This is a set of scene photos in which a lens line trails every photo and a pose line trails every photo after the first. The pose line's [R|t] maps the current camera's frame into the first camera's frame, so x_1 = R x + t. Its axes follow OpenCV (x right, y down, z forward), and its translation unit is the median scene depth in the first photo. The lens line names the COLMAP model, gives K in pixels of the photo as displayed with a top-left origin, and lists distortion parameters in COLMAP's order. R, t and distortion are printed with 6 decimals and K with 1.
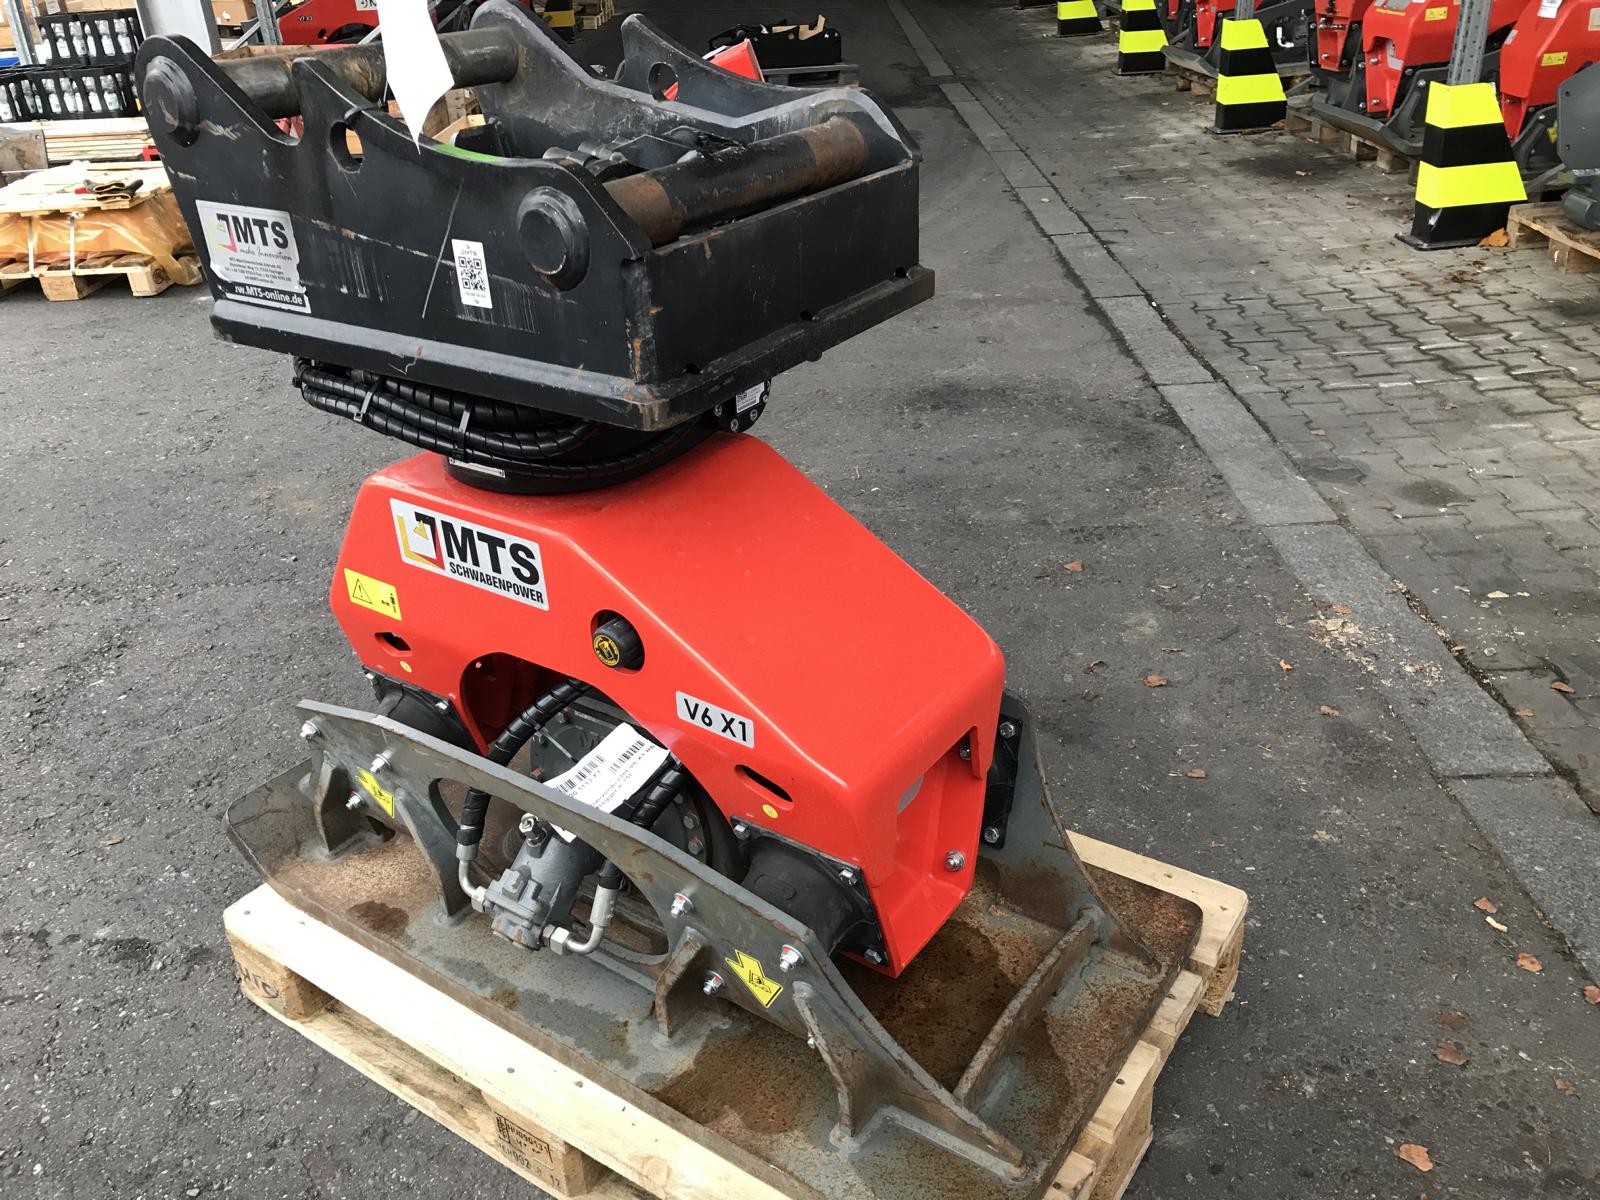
lens RADIAL K [[1326.5, 0, 794.1], [0, 1326.5, 599.5], [0, 0, 1]] dist [0.025292, -0.039287]
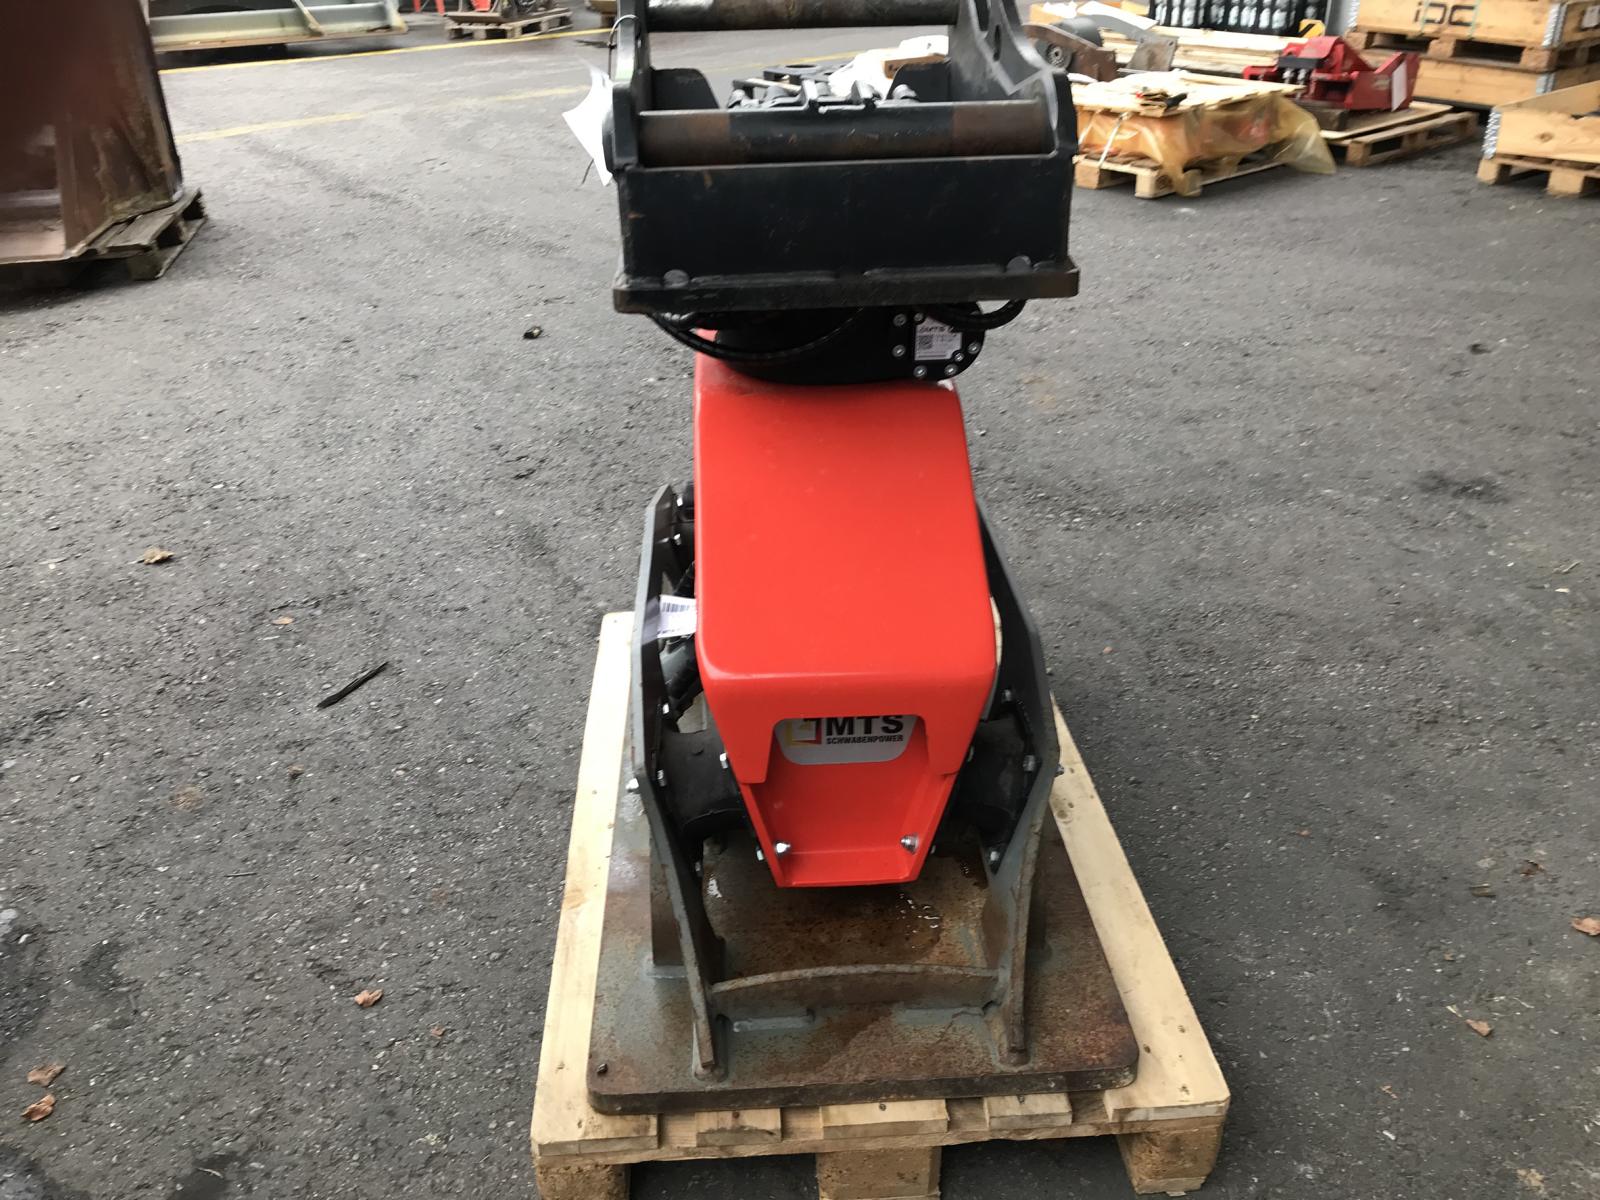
lens RADIAL K [[1326.5, 0, 794.1], [0, 1326.5, 599.5], [0, 0, 1]] dist [0.025292, -0.039287]
pose [[0.609925, 0.408468, -0.679077, 0.220698], [-0.374417, 0.903782, 0.207341, -0.047683], [0.698429, 0.127795, 0.704177, 0.066045]]
